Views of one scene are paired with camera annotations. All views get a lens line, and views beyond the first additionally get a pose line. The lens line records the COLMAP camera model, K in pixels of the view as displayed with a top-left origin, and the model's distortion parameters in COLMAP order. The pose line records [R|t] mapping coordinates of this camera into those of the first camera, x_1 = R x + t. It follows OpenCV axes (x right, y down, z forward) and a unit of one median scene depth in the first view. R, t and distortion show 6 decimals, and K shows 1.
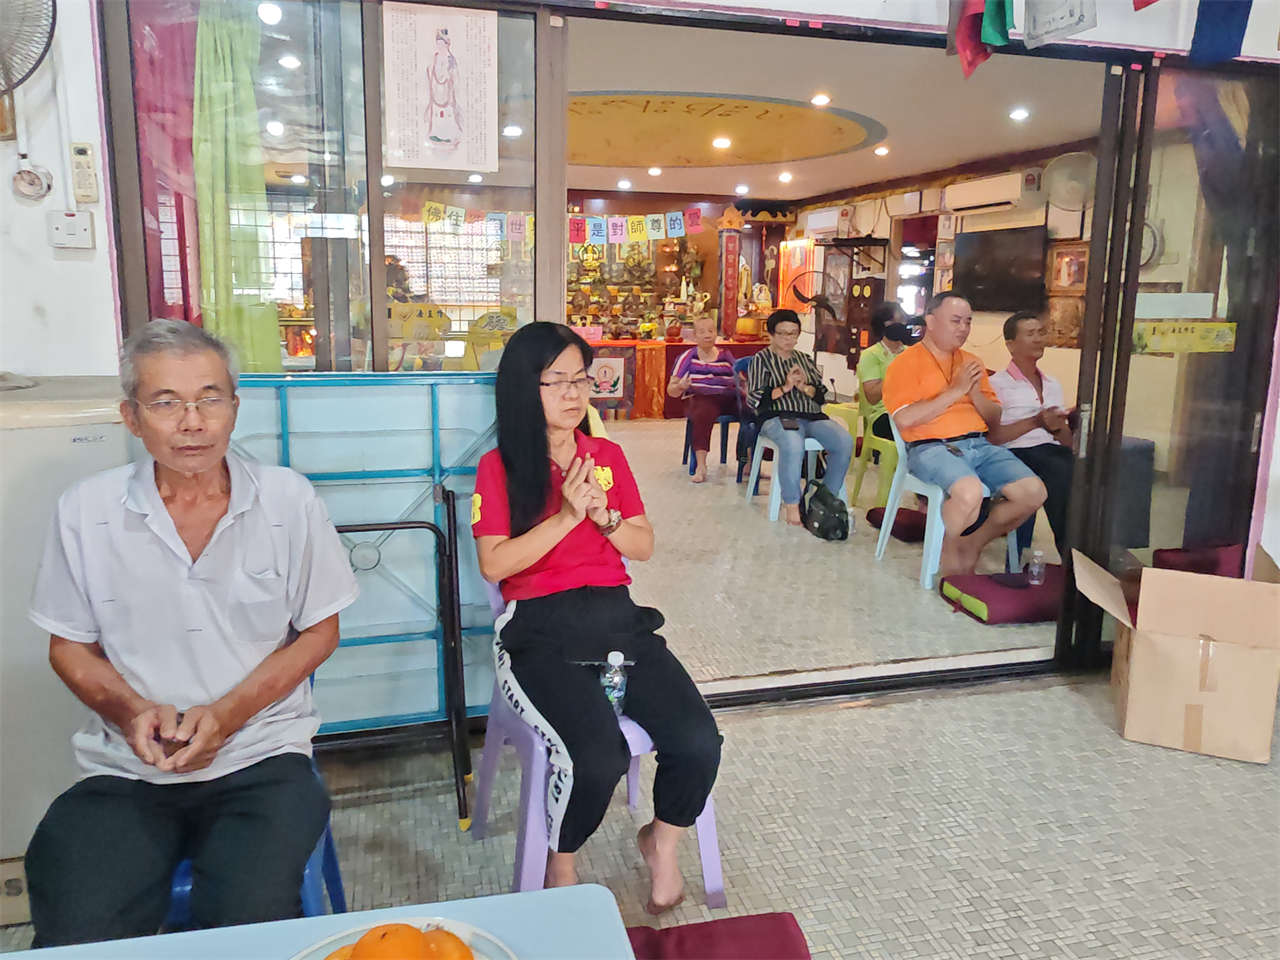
lens RADIAL K [[894.8, 0, 640.0], [0, 894.8, 480.0], [0, 0, 1]] dist [-0.002057, 0.000171]
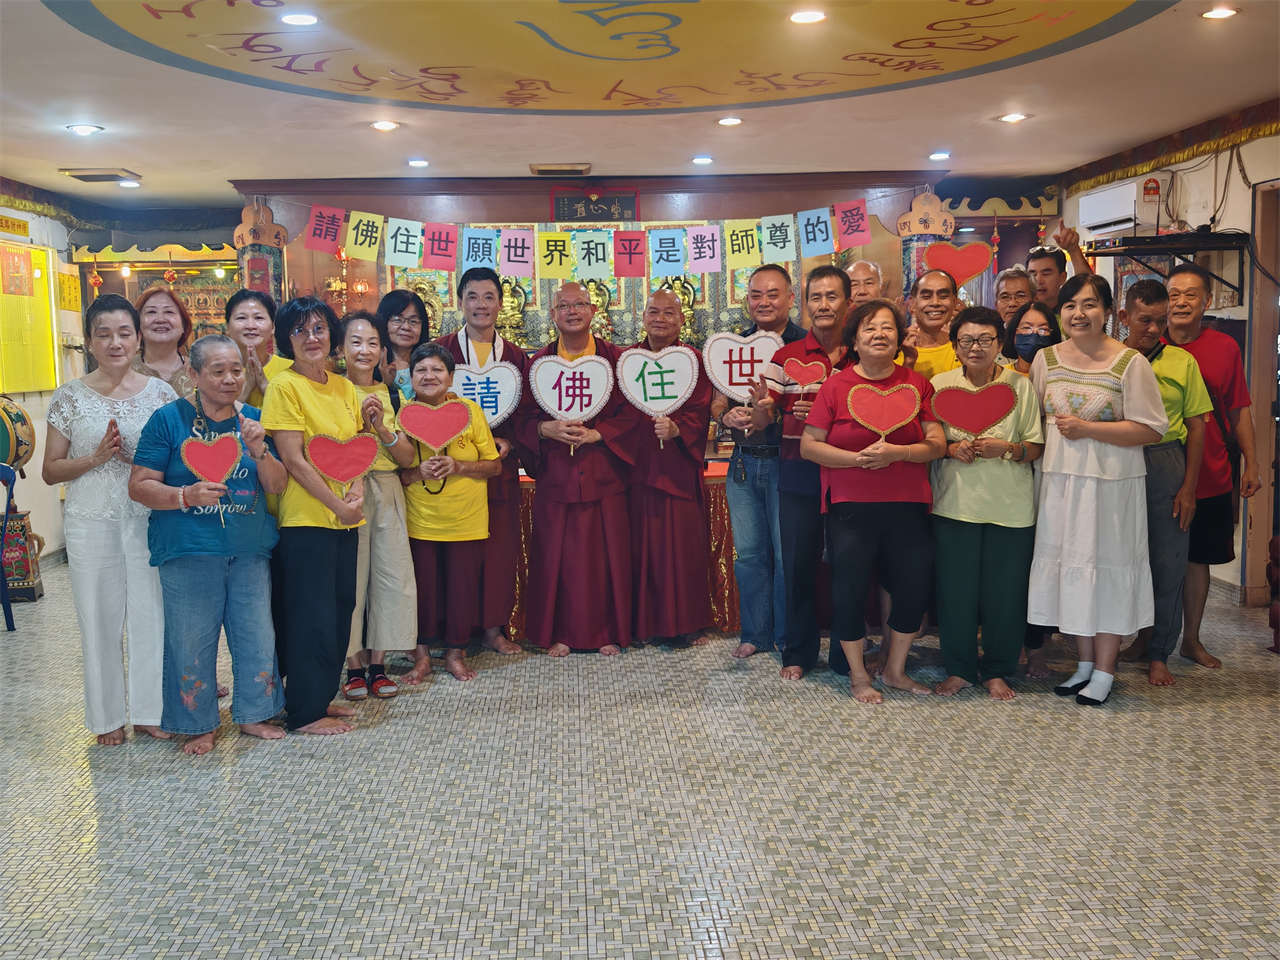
lens RADIAL K [[1250.7, 0, 640.0], [0, 1250.7, 480.0], [0, 0, 1]] dist [0.080352, -0.229536]
pose [[0.978814, -0.010103, -0.204504, 0.086578], [-0.011628, 0.994427, -0.104783, -0.062037], [0.204423, 0.104941, 0.973241, 0.273655]]
